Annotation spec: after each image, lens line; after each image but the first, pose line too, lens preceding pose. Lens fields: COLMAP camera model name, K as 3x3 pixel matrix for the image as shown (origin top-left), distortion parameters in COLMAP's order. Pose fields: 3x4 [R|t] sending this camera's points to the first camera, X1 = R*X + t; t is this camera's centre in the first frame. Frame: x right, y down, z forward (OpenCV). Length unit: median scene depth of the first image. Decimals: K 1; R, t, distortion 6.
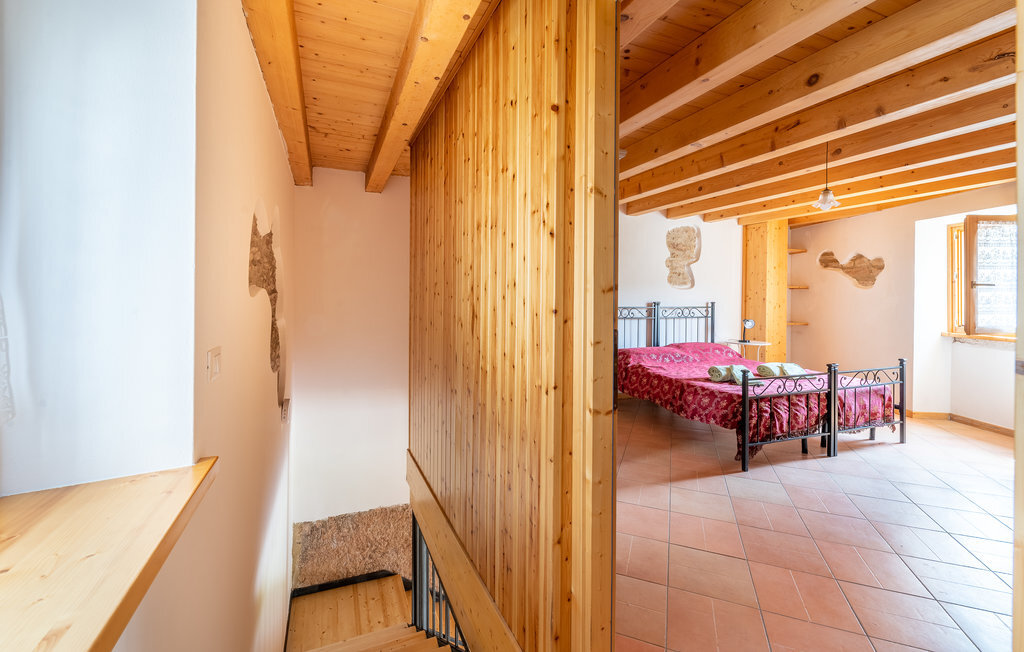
lens RADIAL K [[415.4, 0, 508.3], [0, 415.4, 294.7], [0, 0, 1]] dist [0.000668, -0.000191]
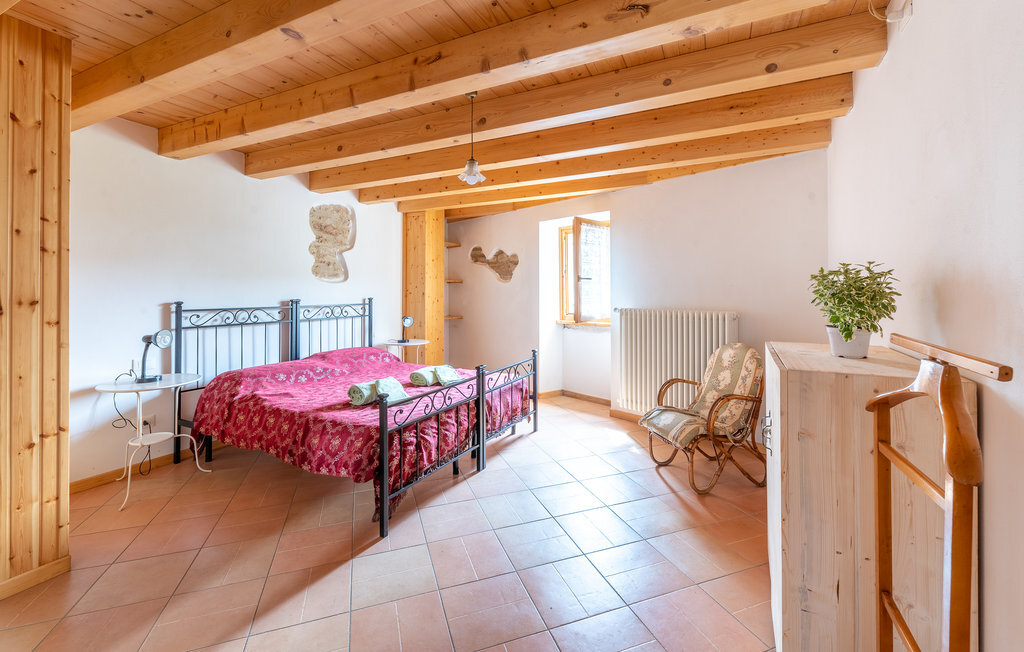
lens RADIAL K [[415.4, 0, 508.3], [0, 415.4, 294.7], [0, 0, 1]] dist [0.000668, -0.000191]
pose [[0.749245, -0.016171, 0.662096, 0.220311], [0.008693, 0.999856, 0.014584, 0.001761], [-0.662236, -0.005171, 0.749277, 0.273109]]
